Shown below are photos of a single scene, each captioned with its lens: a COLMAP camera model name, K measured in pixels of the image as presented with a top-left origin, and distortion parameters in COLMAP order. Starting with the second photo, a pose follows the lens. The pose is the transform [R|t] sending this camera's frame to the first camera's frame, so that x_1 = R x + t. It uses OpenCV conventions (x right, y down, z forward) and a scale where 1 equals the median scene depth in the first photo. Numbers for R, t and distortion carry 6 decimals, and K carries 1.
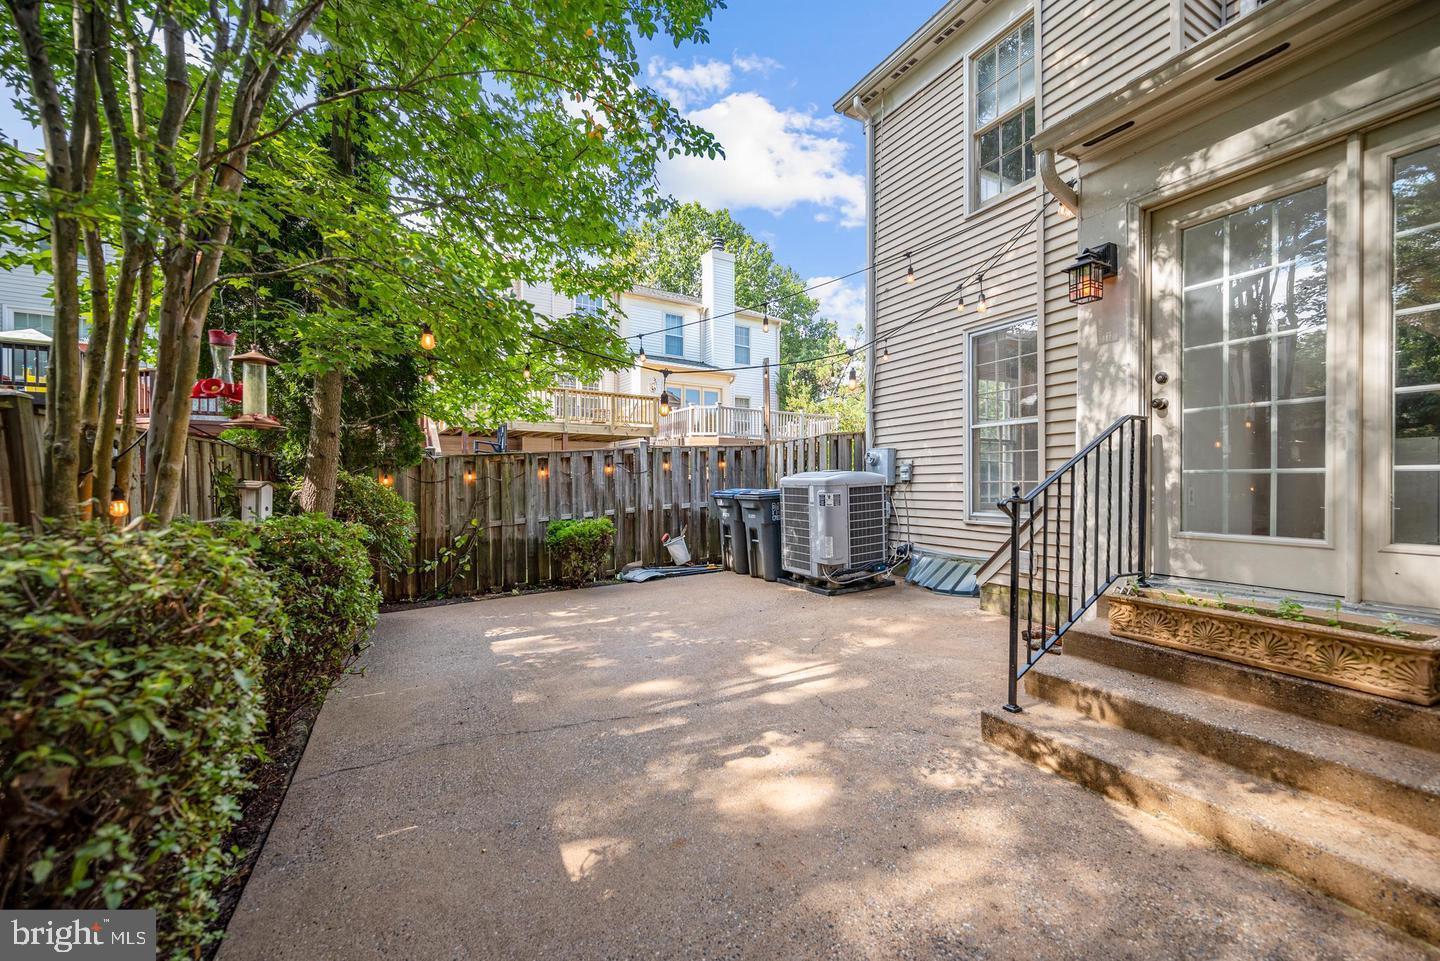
lens RADIAL K [[571.1, 0, 691.4], [0, 571.1, 498.6], [0, 0, 1]] dist [0.007156, -0.000018]
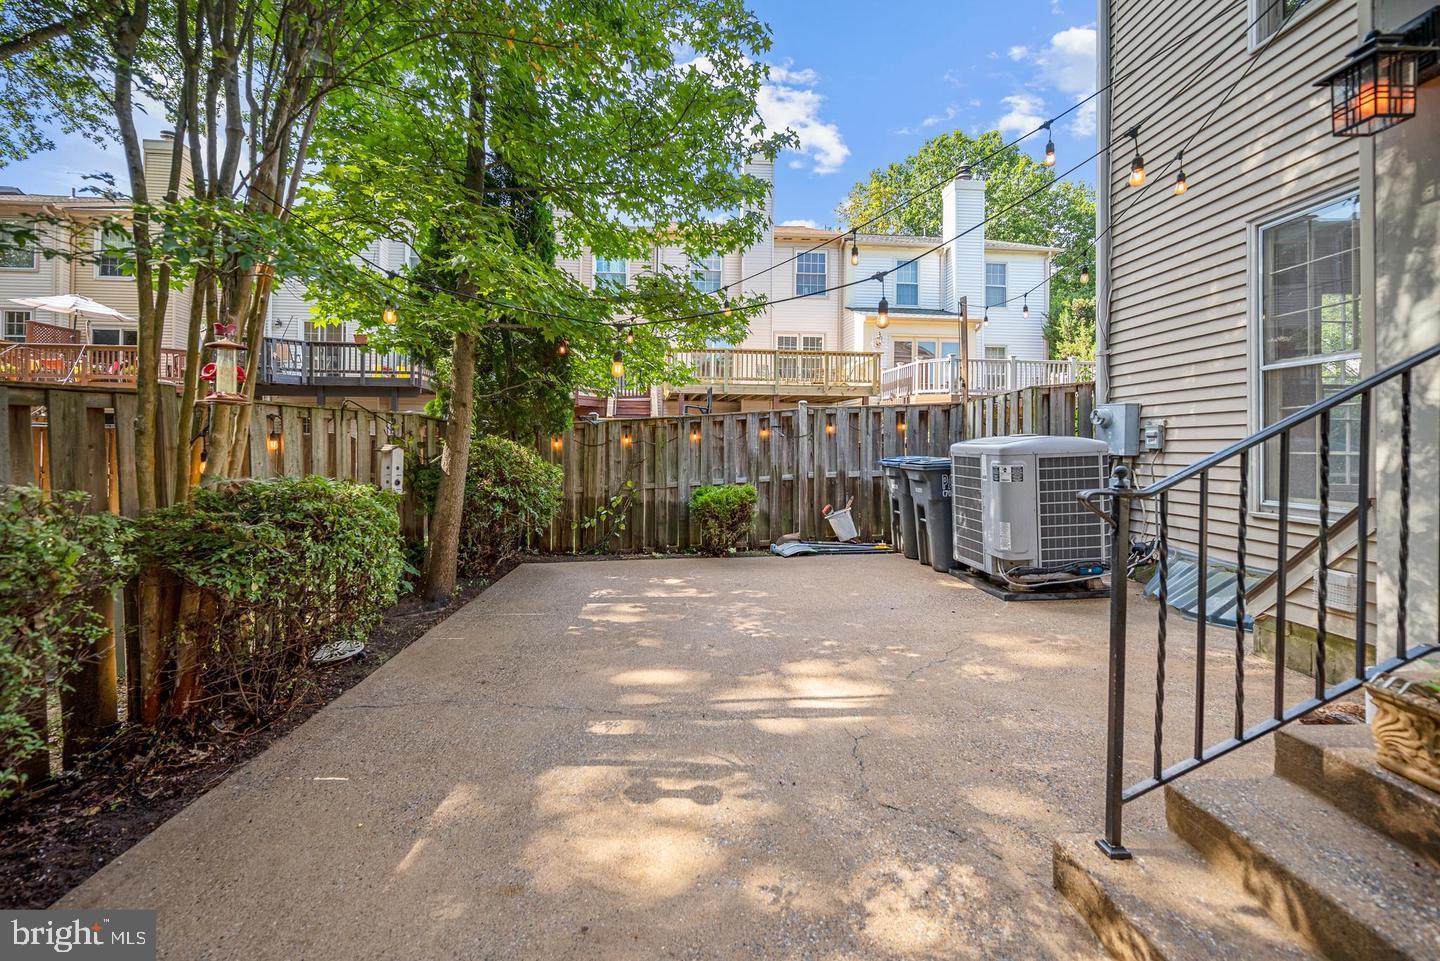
lens RADIAL K [[571.1, 0, 680.4], [0, 571.1, 448.8], [0, 0, 1]] dist [0.007156, -0.000018]
pose [[0.891760, 0.011761, -0.452357, 0.171445], [-0.020910, 0.999665, -0.015232, -0.008780], [0.452026, 0.023042, 0.891707, 0.106908]]
